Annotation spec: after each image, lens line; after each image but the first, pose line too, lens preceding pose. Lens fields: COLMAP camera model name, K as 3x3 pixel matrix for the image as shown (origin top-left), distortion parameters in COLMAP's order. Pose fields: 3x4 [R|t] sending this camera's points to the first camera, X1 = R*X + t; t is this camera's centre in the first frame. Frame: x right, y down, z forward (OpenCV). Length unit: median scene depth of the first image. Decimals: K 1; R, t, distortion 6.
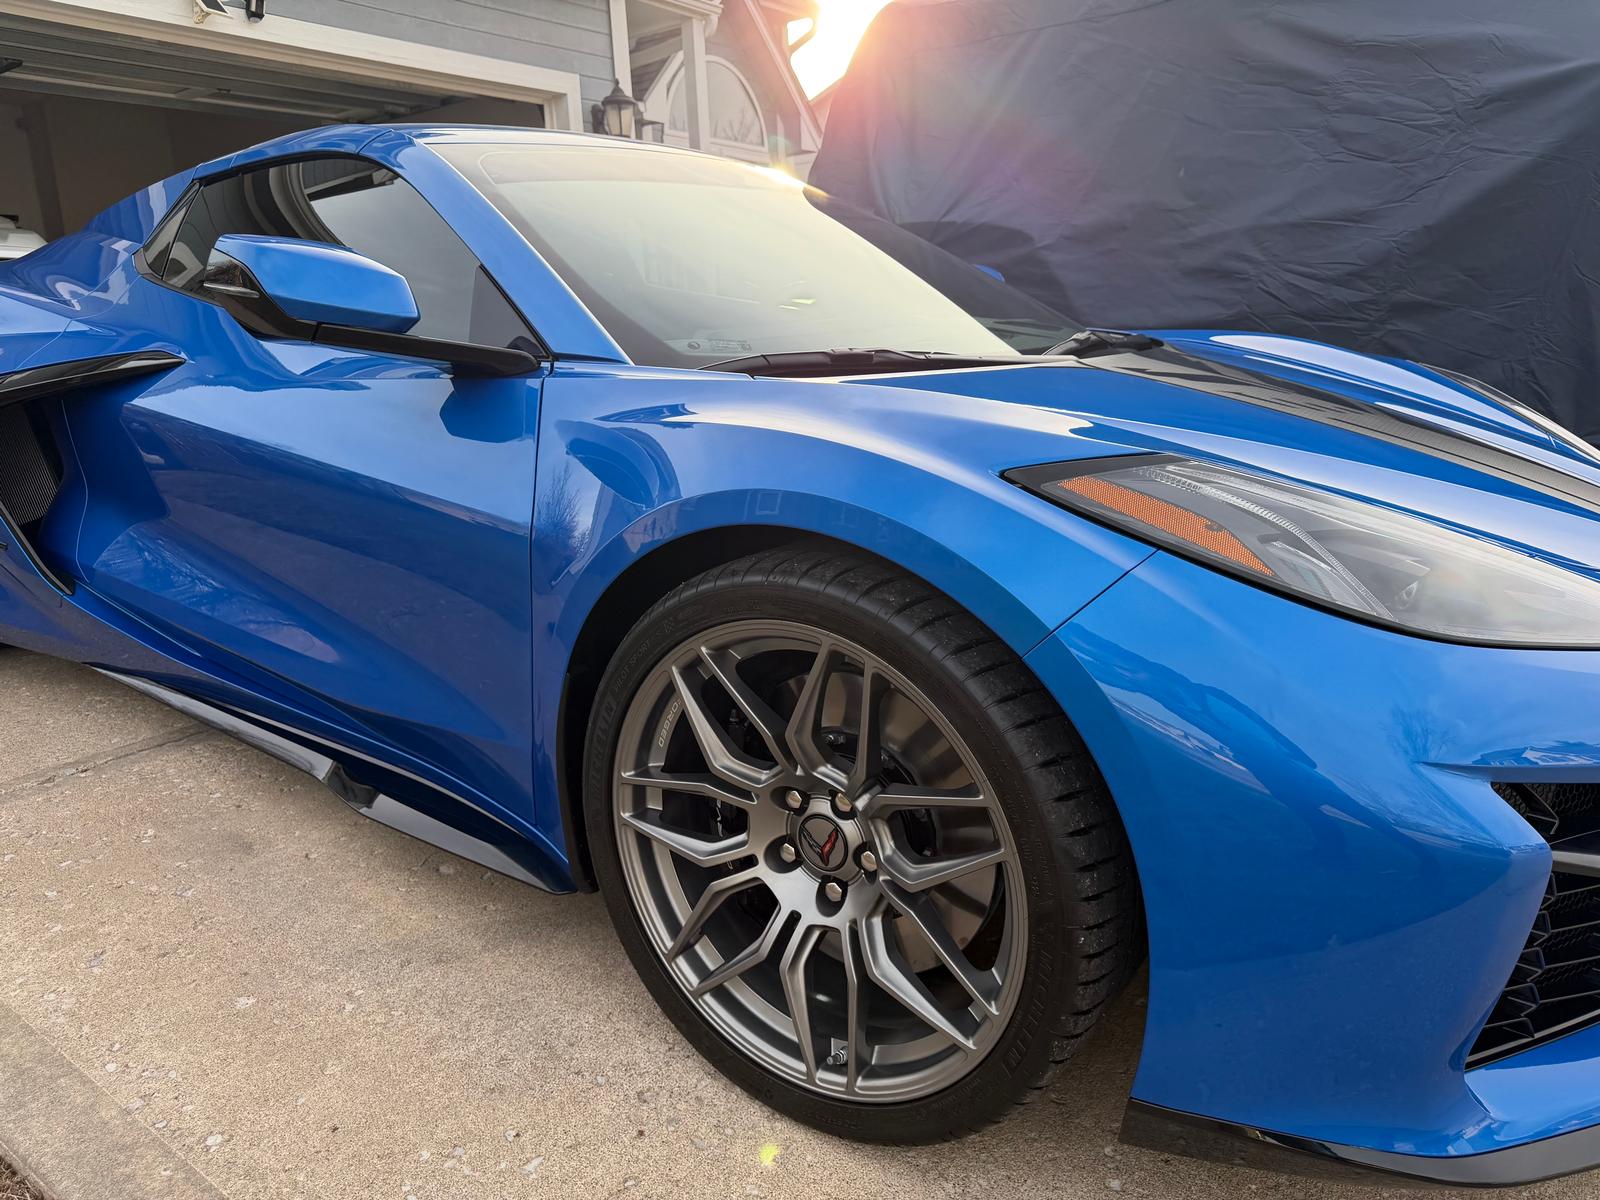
lens RADIAL K [[1127.9, 0, 809.3], [0, 1127.9, 597.9], [0, 0, 1]] dist [0.061208, -0.080820]
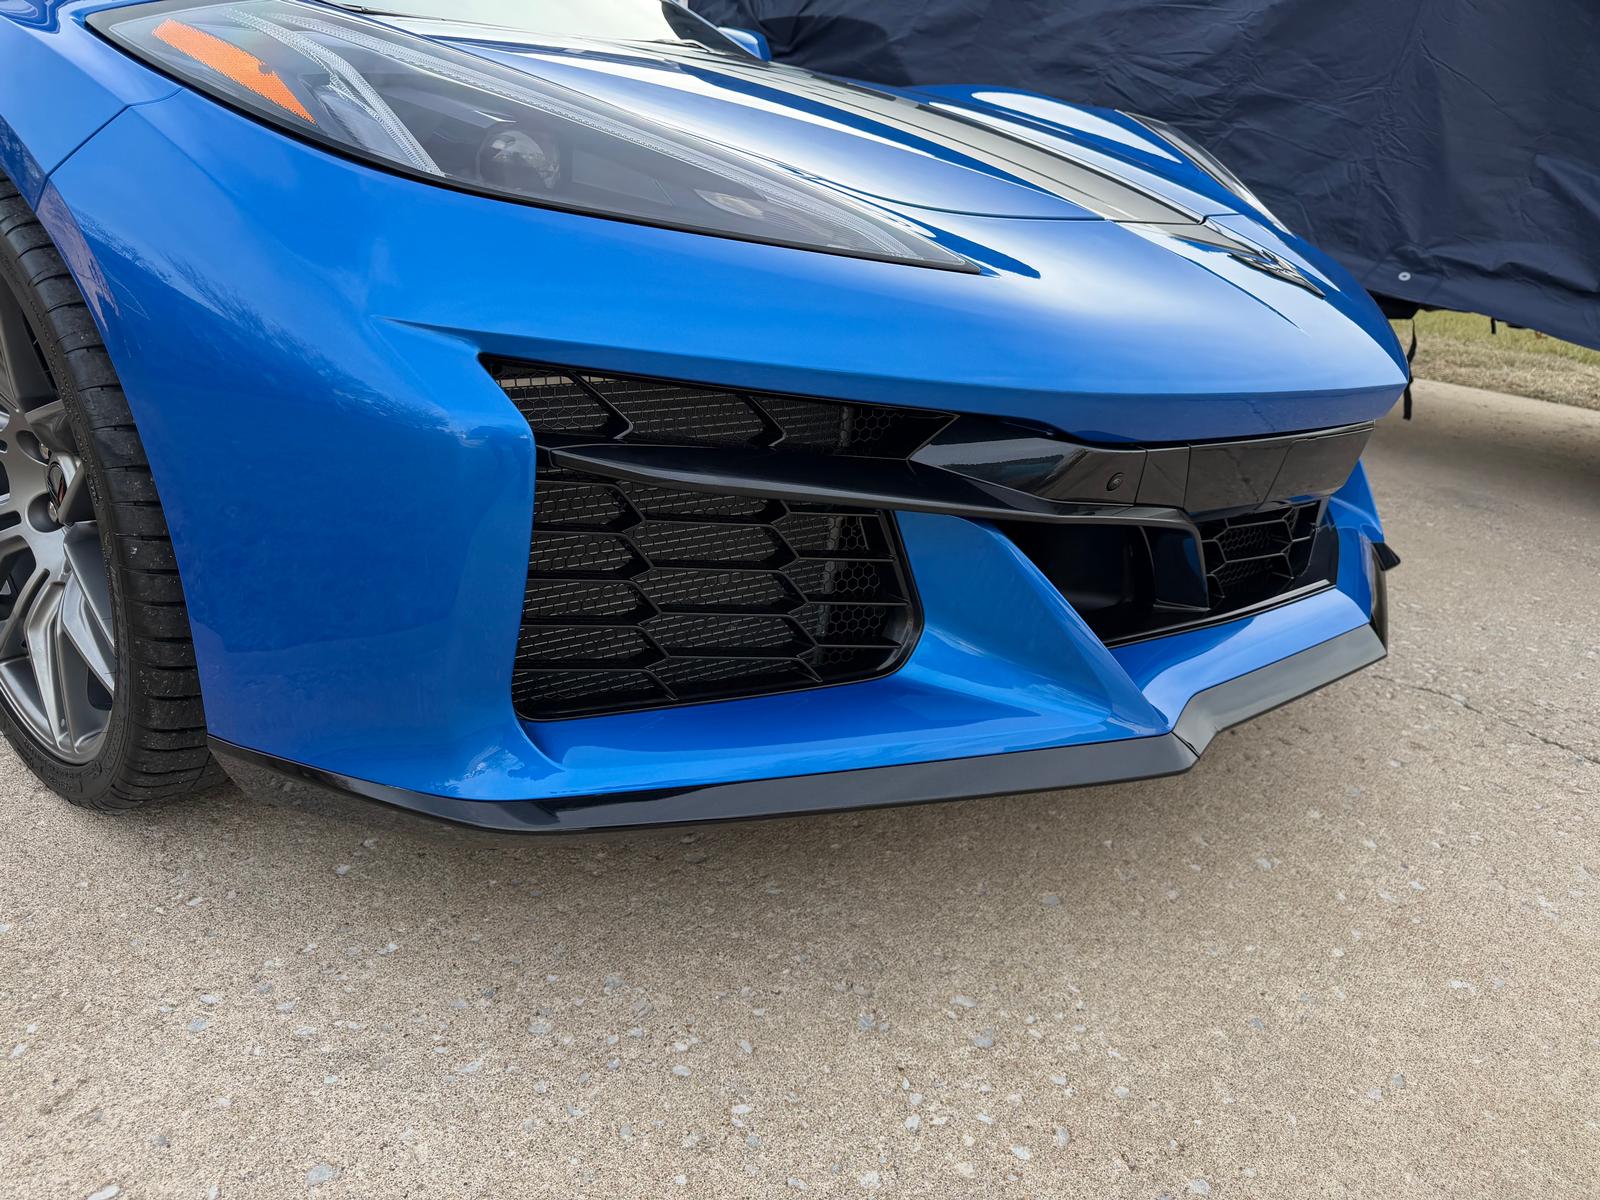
lens RADIAL K [[1127.9, 0, 809.3], [0, 1127.9, 597.9], [0, 0, 1]] dist [0.061208, -0.080820]
pose [[0.996894, 0.045533, -0.064261, 0.579934], [-0.039860, 0.995414, 0.086965, 0.168222], [0.067926, -0.084133, 0.994137, 0.100902]]
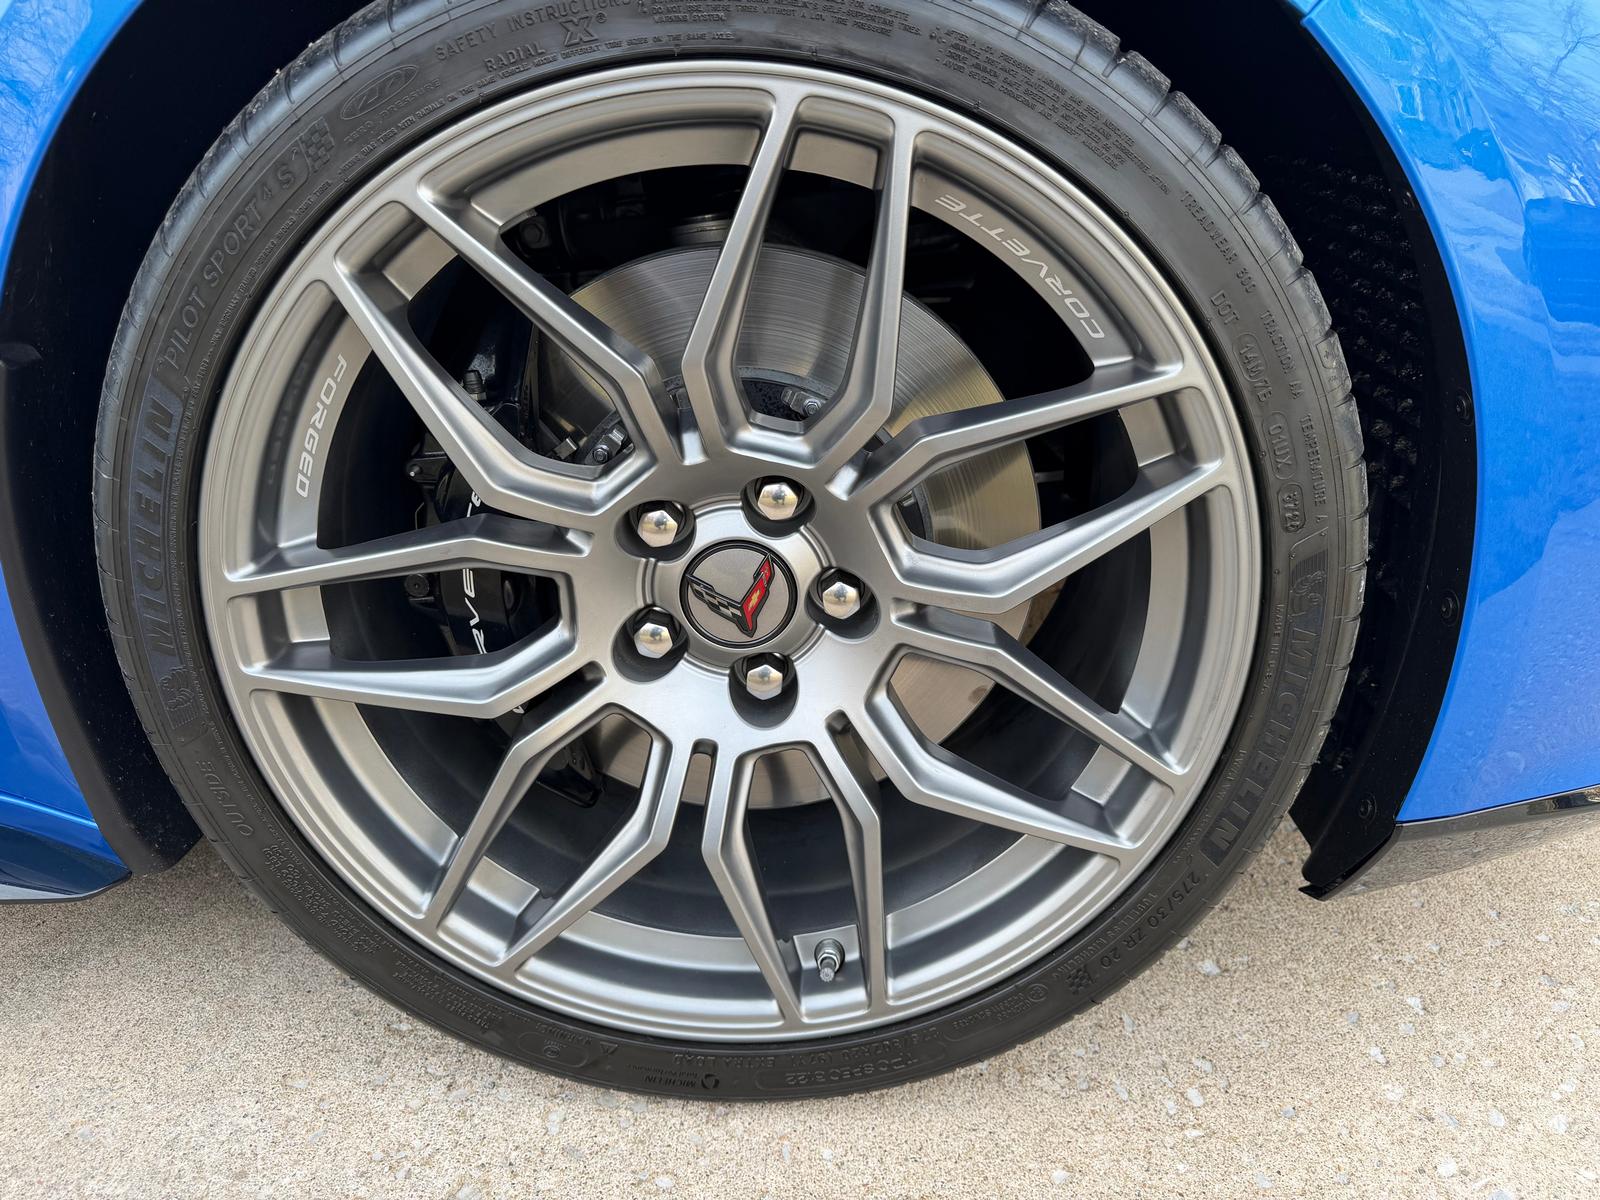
lens RADIAL K [[1124.5, 0, 805.2], [0, 1124.5, 603.8], [0, 0, 1]] dist [0.090554, -0.131137]
pose [[0.817067, -0.250530, 0.519265, -0.193624], [0.163149, 0.964311, 0.208535, 0.103271], [-0.552977, -0.085669, 0.828780, 0.485848]]
